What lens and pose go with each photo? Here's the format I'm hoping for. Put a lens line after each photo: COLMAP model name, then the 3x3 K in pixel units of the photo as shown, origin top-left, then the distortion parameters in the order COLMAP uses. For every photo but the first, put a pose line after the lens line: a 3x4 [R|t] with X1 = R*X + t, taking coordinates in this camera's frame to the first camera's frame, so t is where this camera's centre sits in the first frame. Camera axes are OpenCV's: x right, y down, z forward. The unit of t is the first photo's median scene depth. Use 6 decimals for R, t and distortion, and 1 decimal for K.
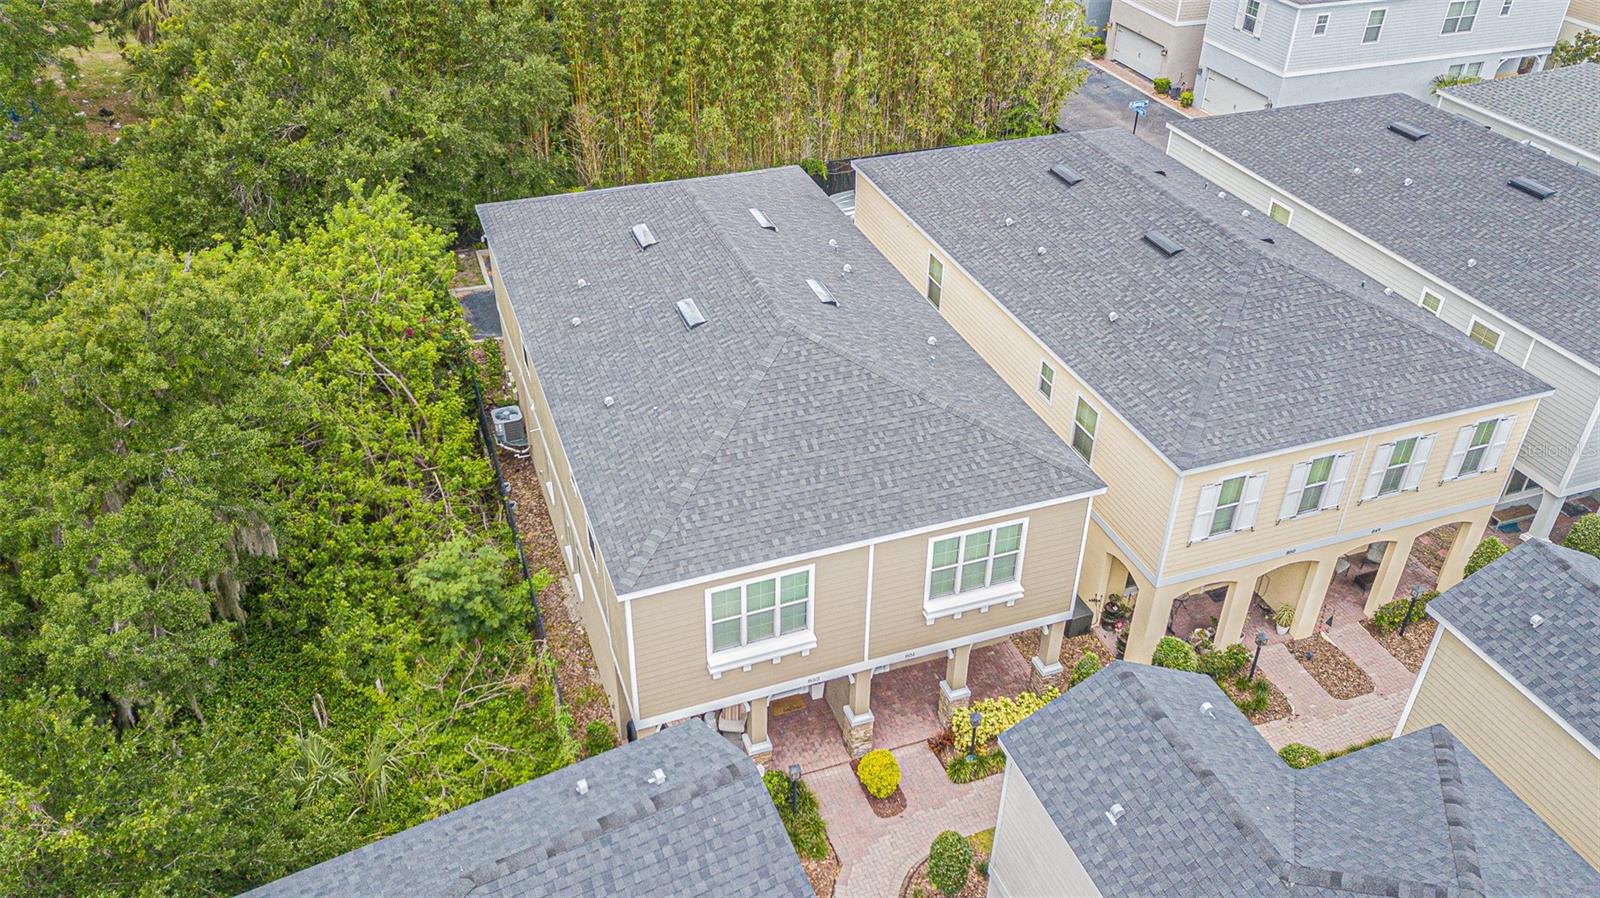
lens RADIAL K [[1209.5, 0, 796.6], [0, 1209.5, 449.3], [0, 0, 1]] dist [0.039865, -0.034469]
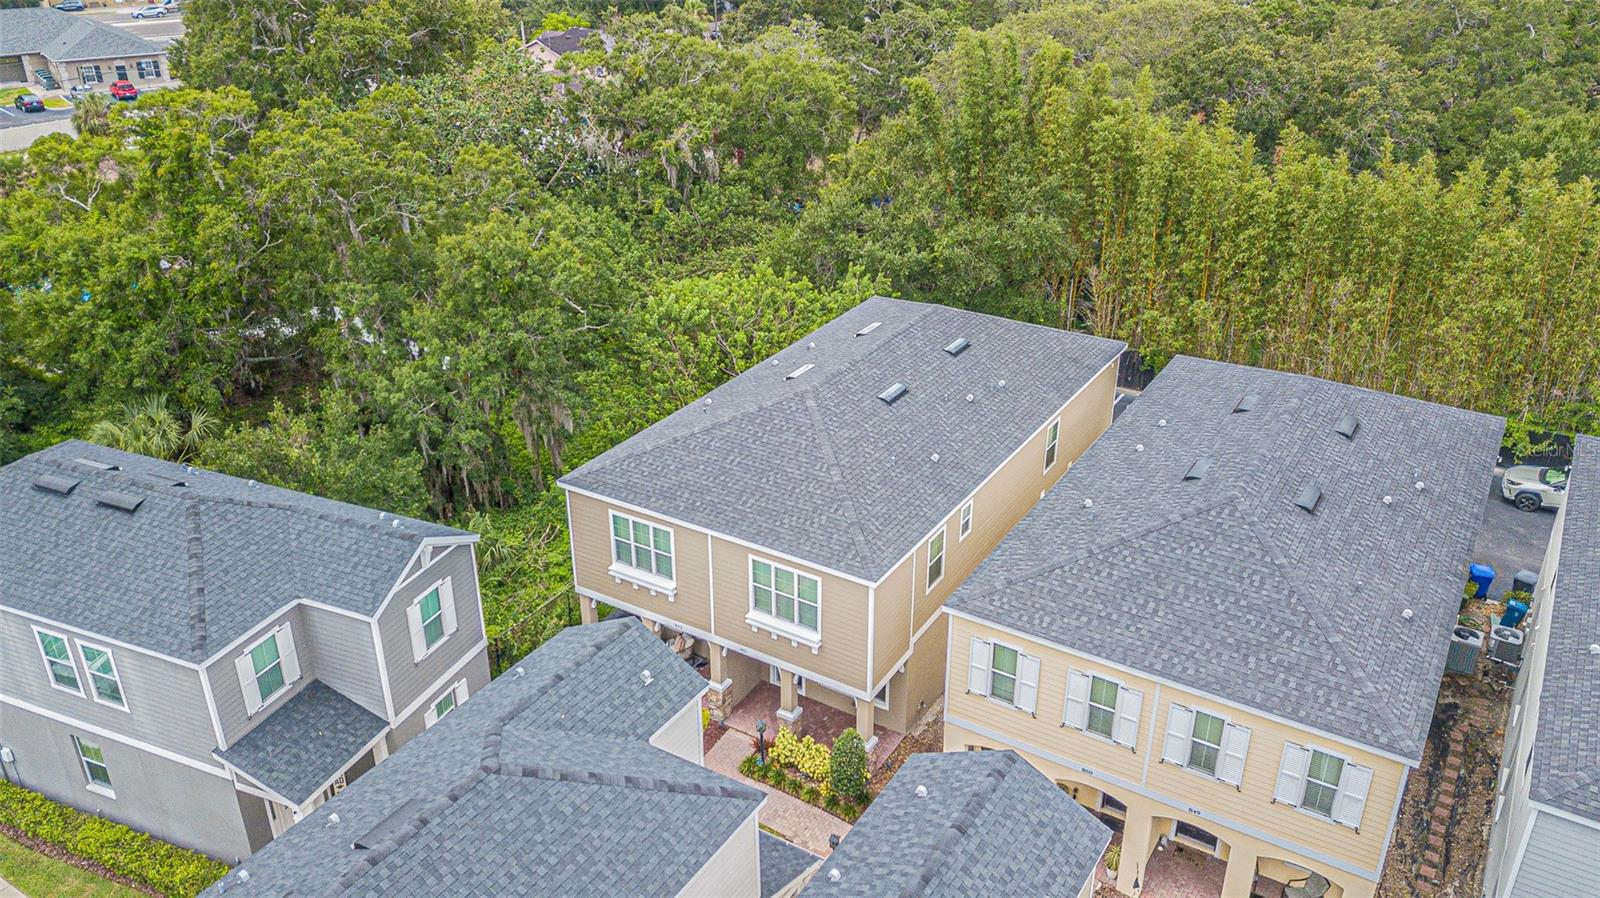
lens RADIAL K [[1209.5, 0, 801.5], [0, 1209.5, 449.1], [0, 0, 1]] dist [0.039865, -0.034469]
pose [[0.627623, 0.334705, -0.702895, 0.581561], [-0.438563, 0.897979, 0.036003, -0.054613], [0.643236, 0.285668, 0.710381, 0.056487]]
